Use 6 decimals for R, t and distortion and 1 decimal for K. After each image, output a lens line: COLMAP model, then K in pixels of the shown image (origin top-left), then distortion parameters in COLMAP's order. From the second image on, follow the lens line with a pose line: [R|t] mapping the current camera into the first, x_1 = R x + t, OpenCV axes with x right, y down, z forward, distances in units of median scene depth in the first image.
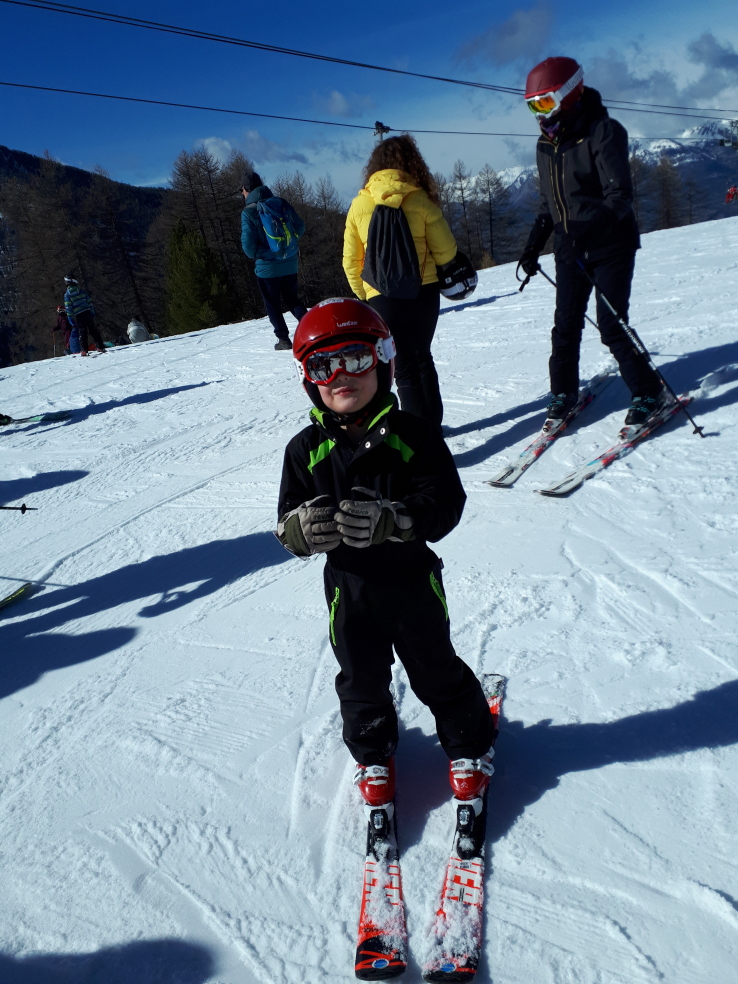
lens RADIAL K [[780.1, 0, 369.0], [0, 780.1, 492.0], [0, 0, 1]] dist [0.037306, -0.002549]
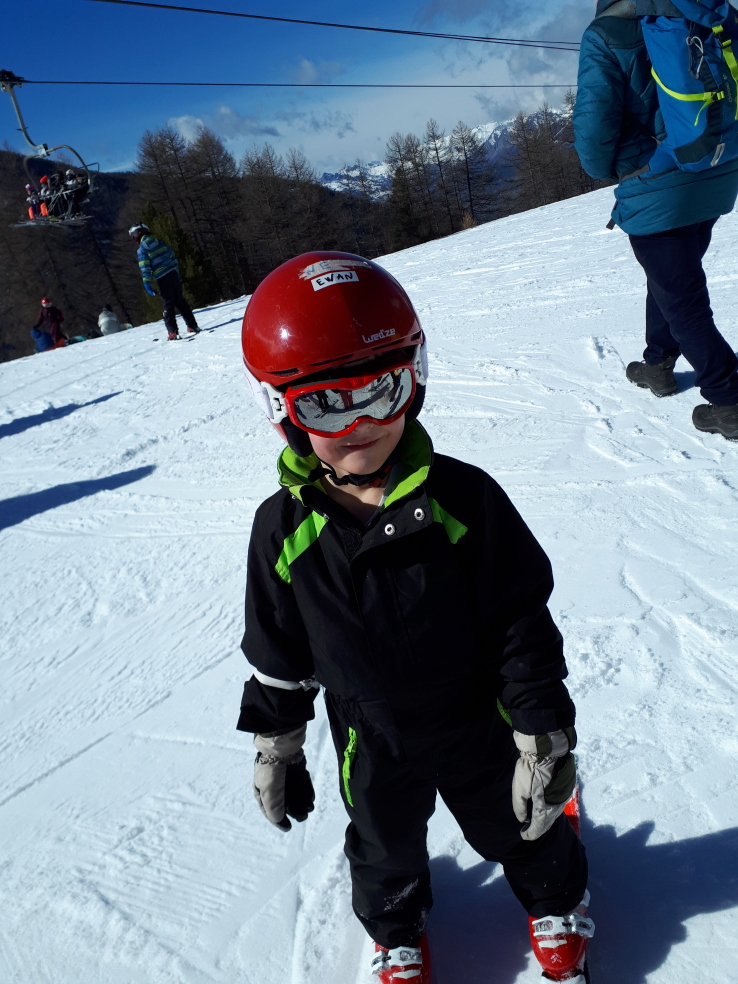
lens RADIAL K [[781.0, 0, 369.0], [0, 781.0, 492.0], [0, 0, 1]] dist [0.002257, -0.002396]
pose [[0.997121, -0.075776, 0.002858, 0.001982], [0.075621, 0.996464, 0.036622, -0.044502], [-0.005623, -0.036301, 0.999325, 0.179344]]
